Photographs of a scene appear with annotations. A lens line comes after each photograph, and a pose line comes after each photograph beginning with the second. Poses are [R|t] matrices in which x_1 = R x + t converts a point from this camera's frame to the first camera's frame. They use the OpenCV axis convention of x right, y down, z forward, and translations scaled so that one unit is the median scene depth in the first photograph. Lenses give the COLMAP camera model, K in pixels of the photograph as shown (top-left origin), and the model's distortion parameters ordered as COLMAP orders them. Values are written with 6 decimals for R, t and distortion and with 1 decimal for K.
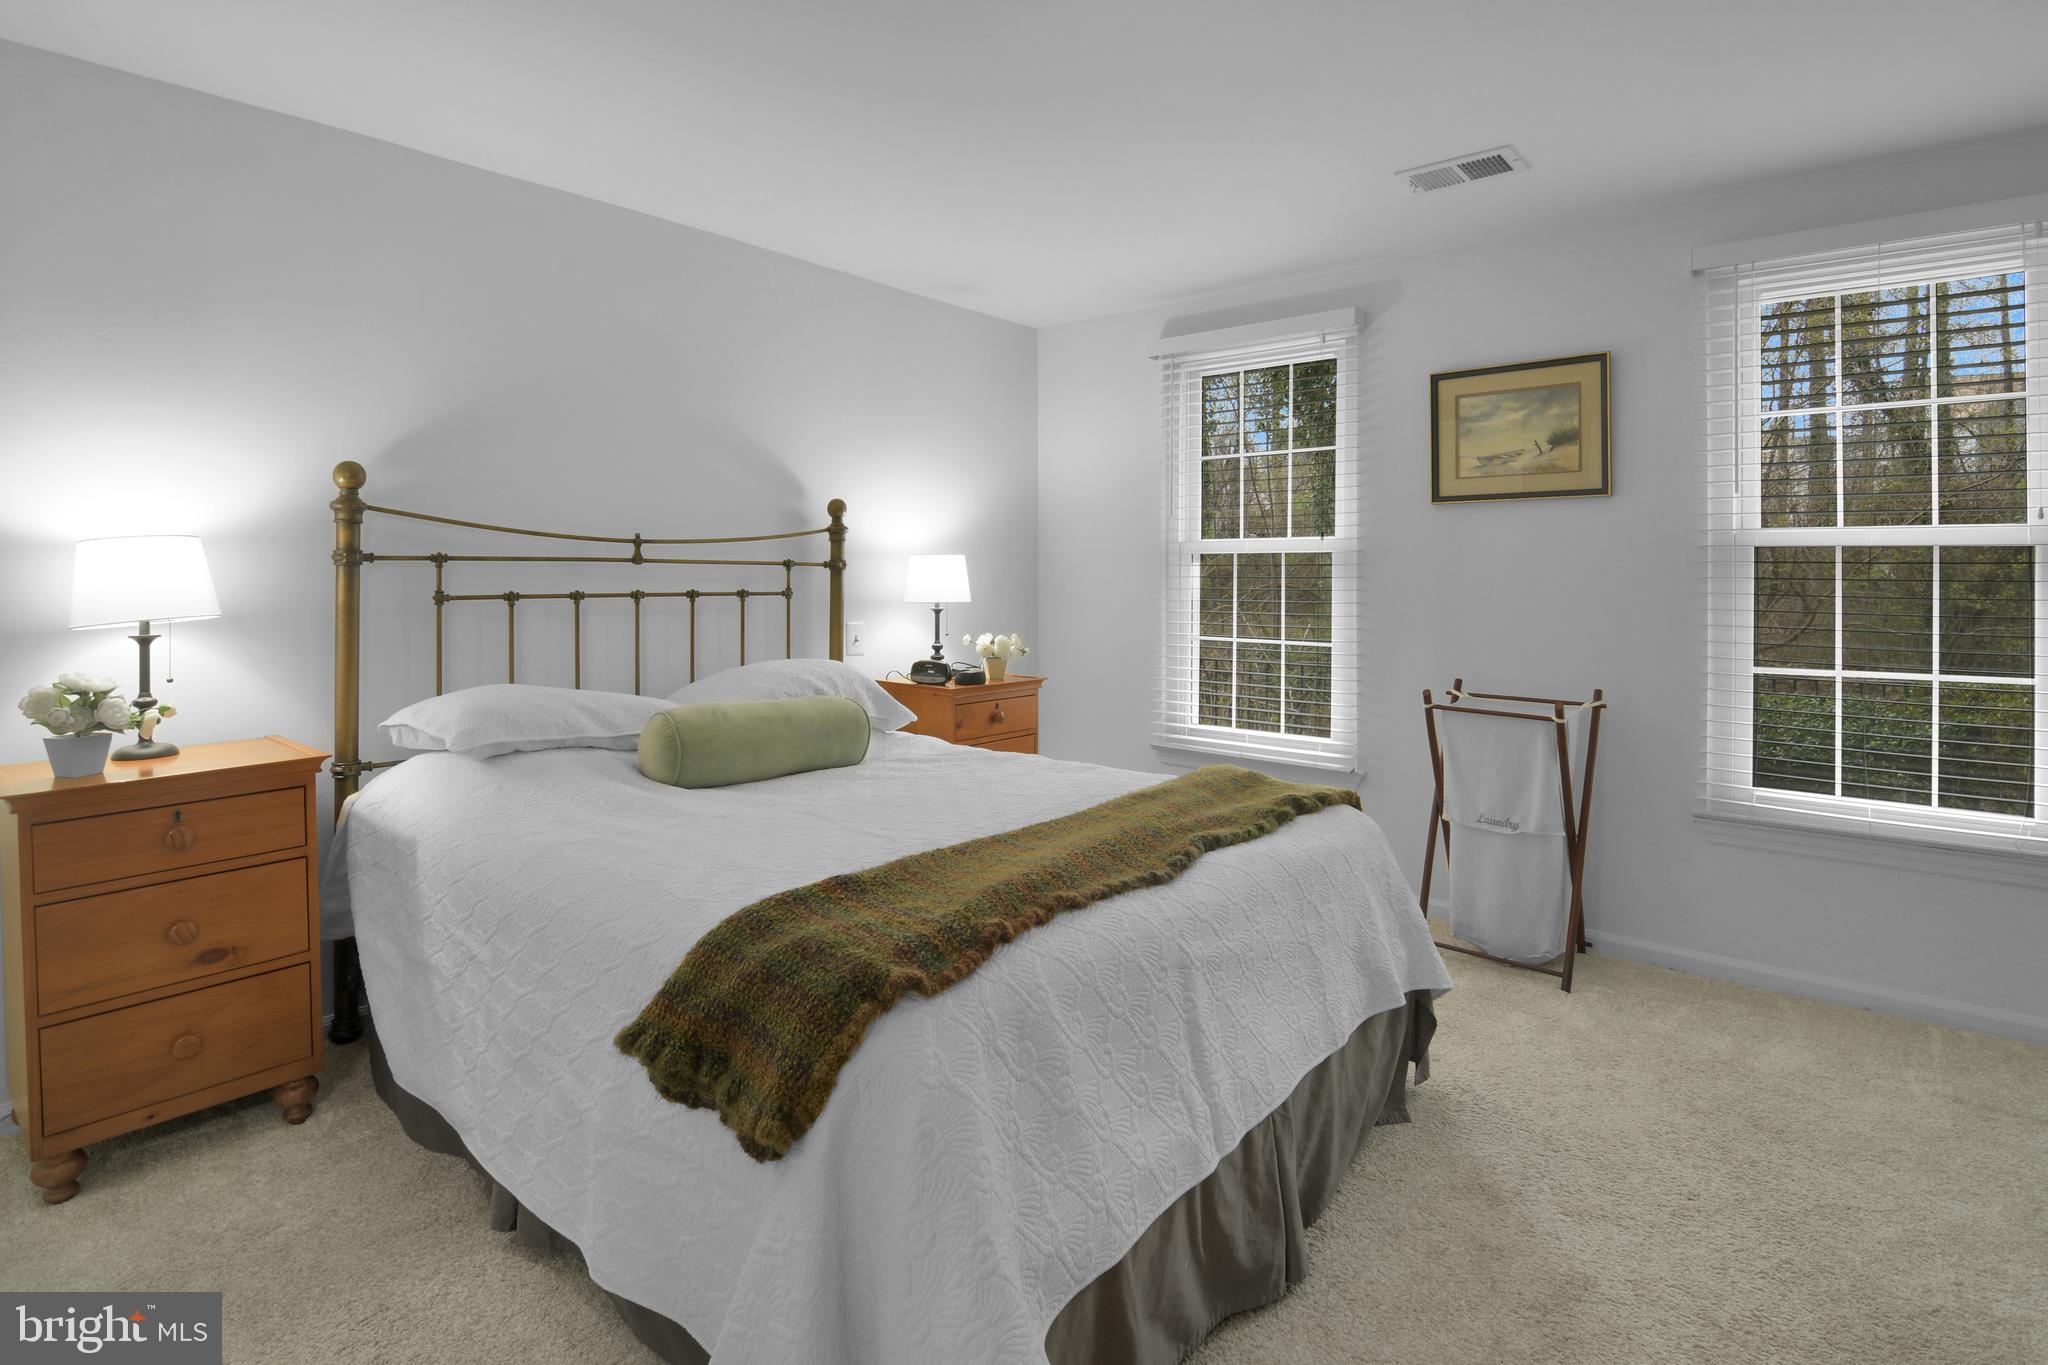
lens RADIAL K [[993.8, 0, 1026.9], [0, 993.8, 577.2], [0, 0, 1]] dist [-0.013060, 0.000643]
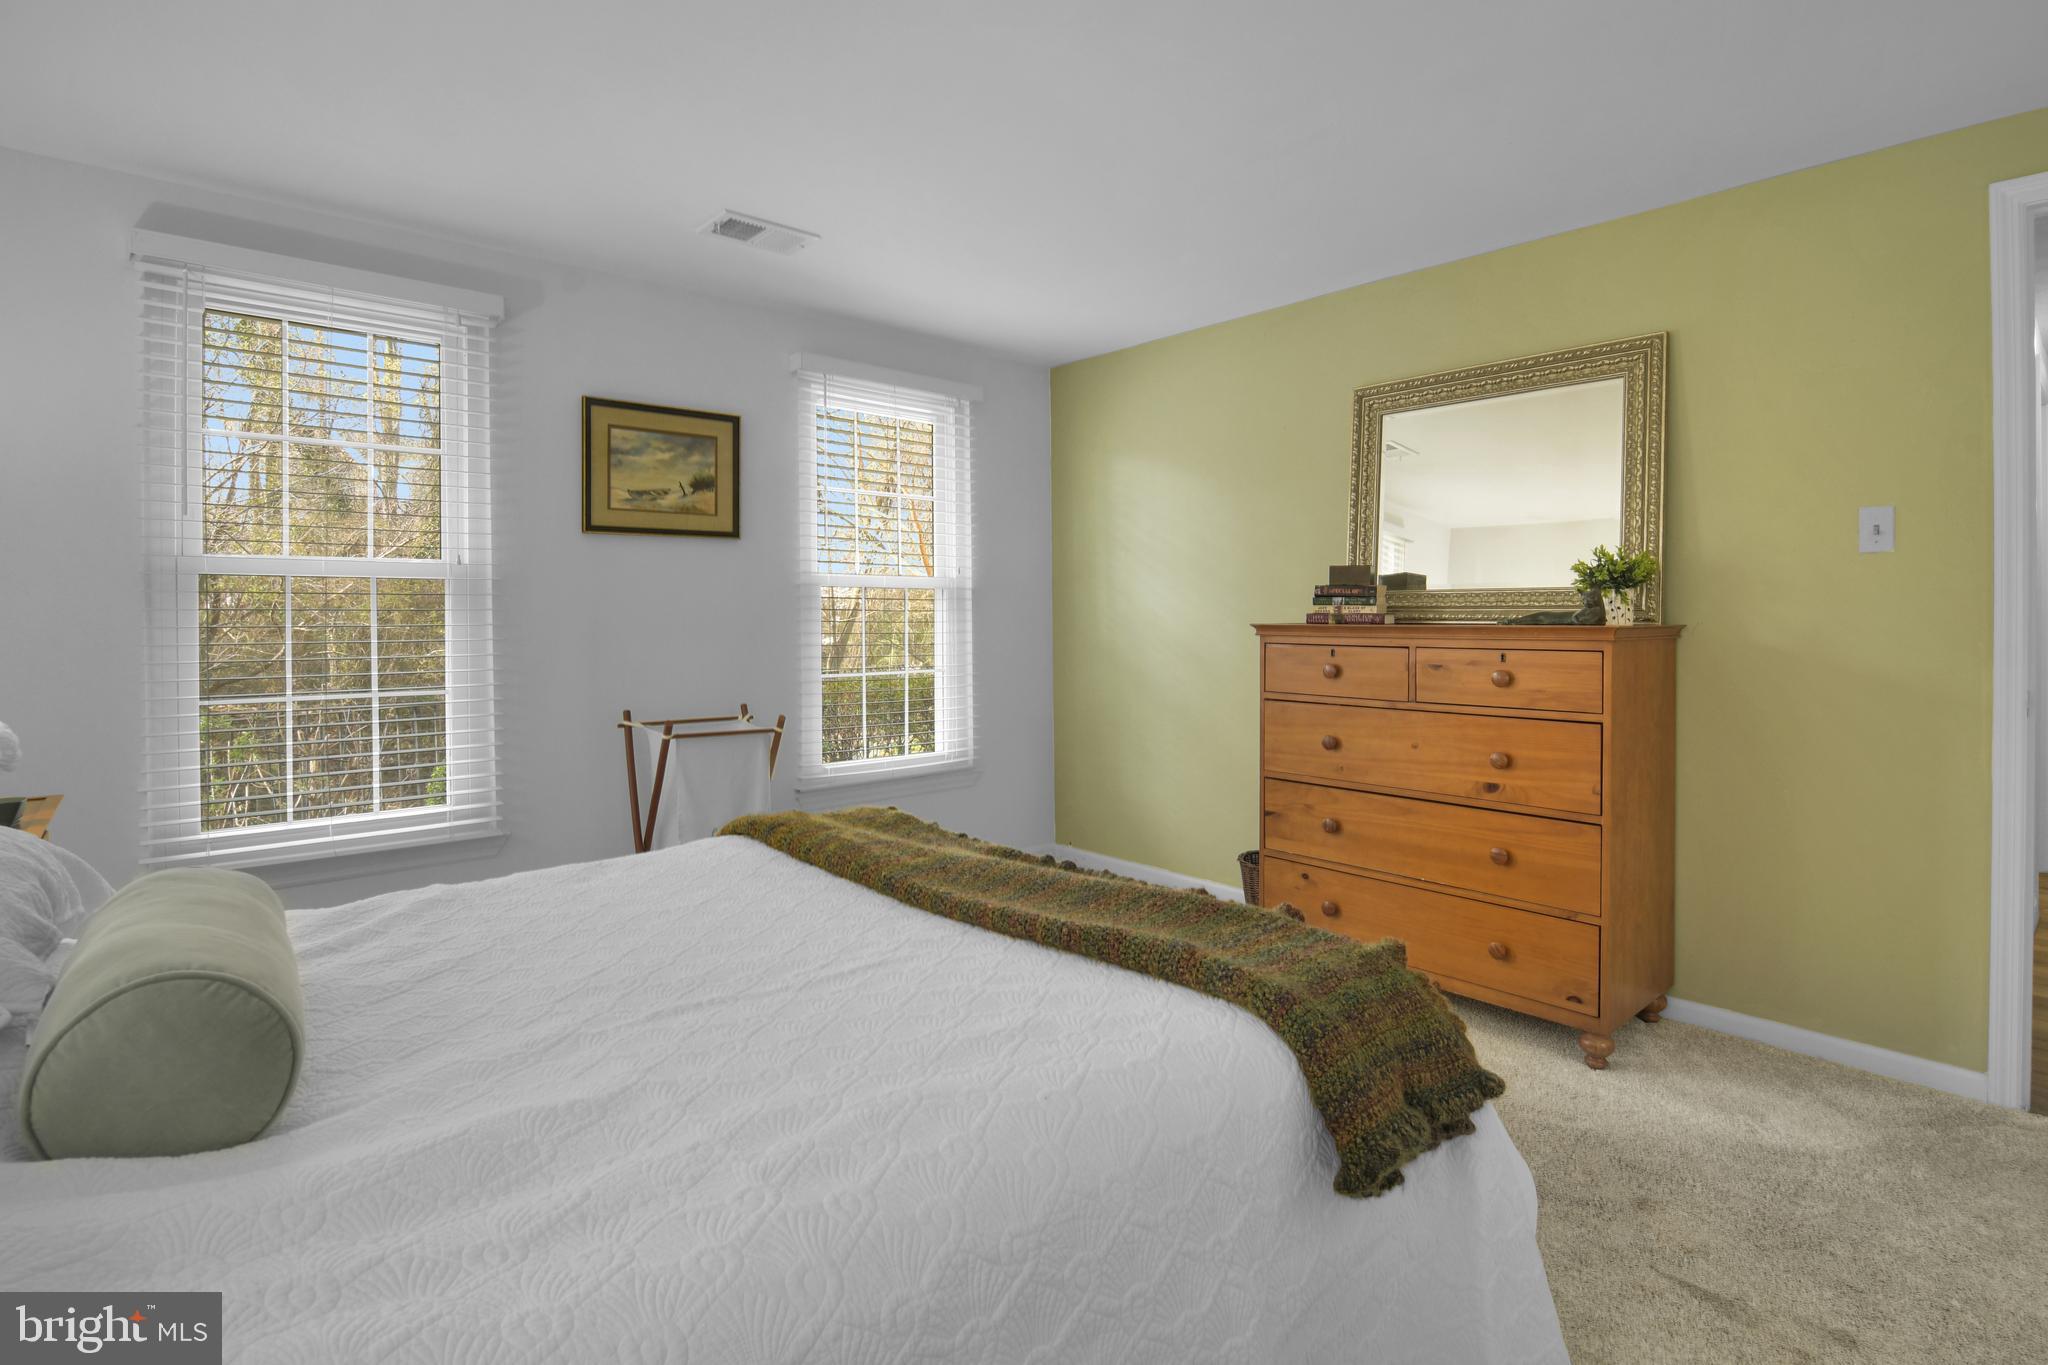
lens RADIAL K [[1029.3, 0, 1025.3], [0, 1029.3, 611.5], [0, 0, 1]] dist [0.001380, 0.000340]
pose [[0.160667, -0.006078, 0.986990, -0.523159], [0.001275, 0.999981, 0.005951, -0.003124], [-0.987008, 0.000302, 0.160672, 0.436233]]
